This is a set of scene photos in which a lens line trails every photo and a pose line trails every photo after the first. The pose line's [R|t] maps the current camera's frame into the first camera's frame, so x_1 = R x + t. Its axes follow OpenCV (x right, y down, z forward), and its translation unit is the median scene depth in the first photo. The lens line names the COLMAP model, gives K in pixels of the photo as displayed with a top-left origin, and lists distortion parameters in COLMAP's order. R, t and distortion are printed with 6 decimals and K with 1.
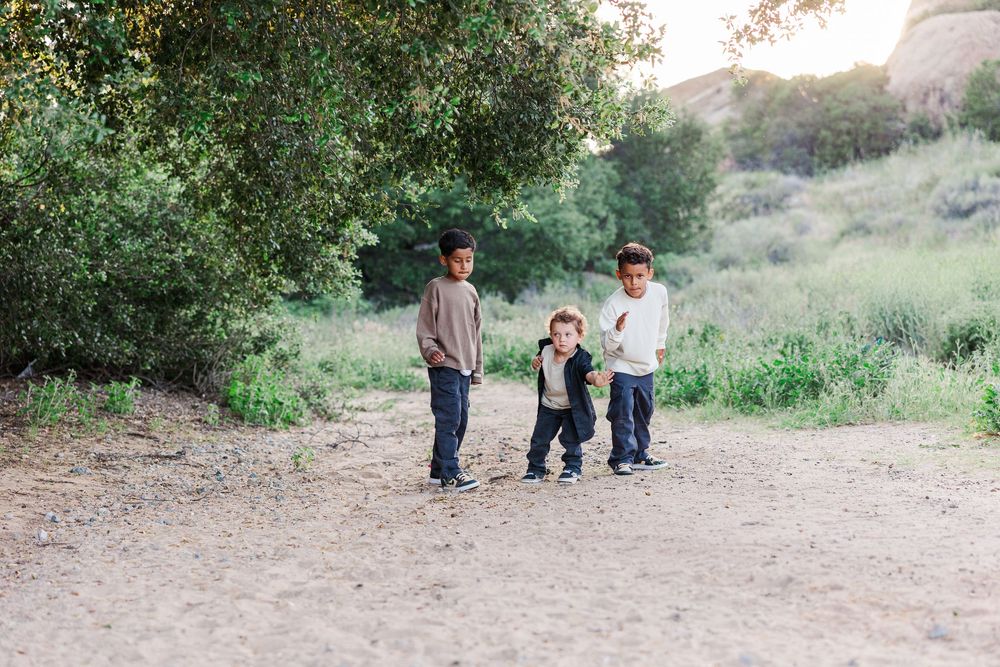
lens RADIAL K [[2047.4, 0, 500.6], [0, 2047.4, 333.8], [0, 0, 1]] dist [0.133324, 0.000000]
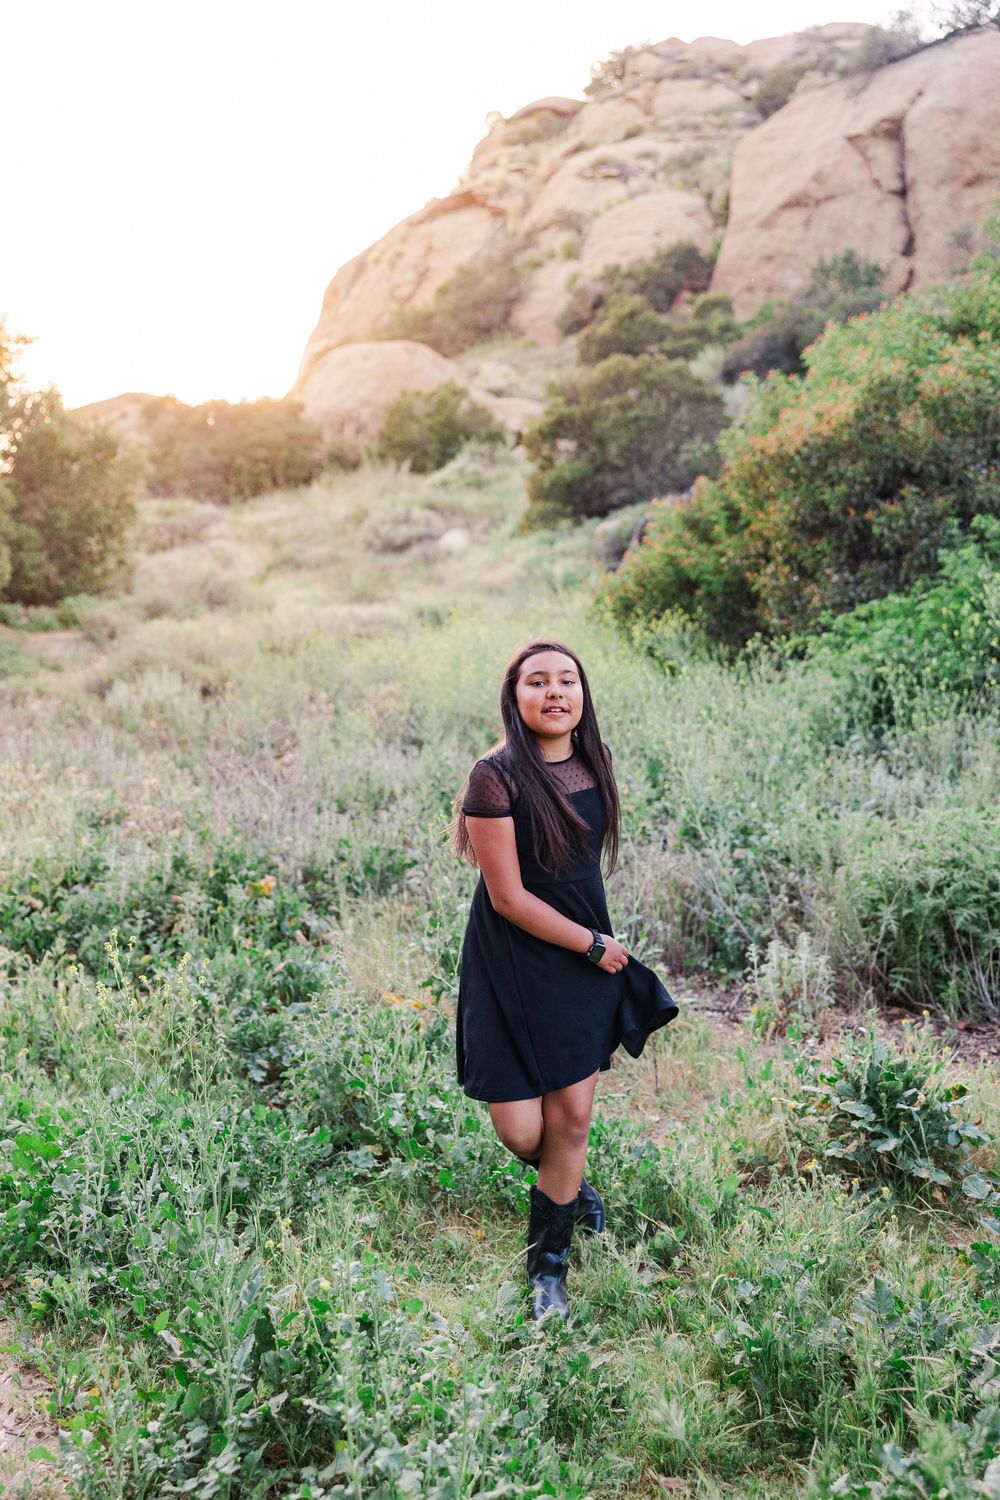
lens RADIAL K [[1713.9, 0, 502.7], [0, 1713.9, 748.8], [0, 0, 1]] dist [-0.006357, 0.000000]
pose [[0.946590, -0.026172, 0.321376, 0.015173], [0.006124, 0.997980, 0.063235, -0.014897], [-0.322382, -0.057890, 0.944838, 0.221314]]
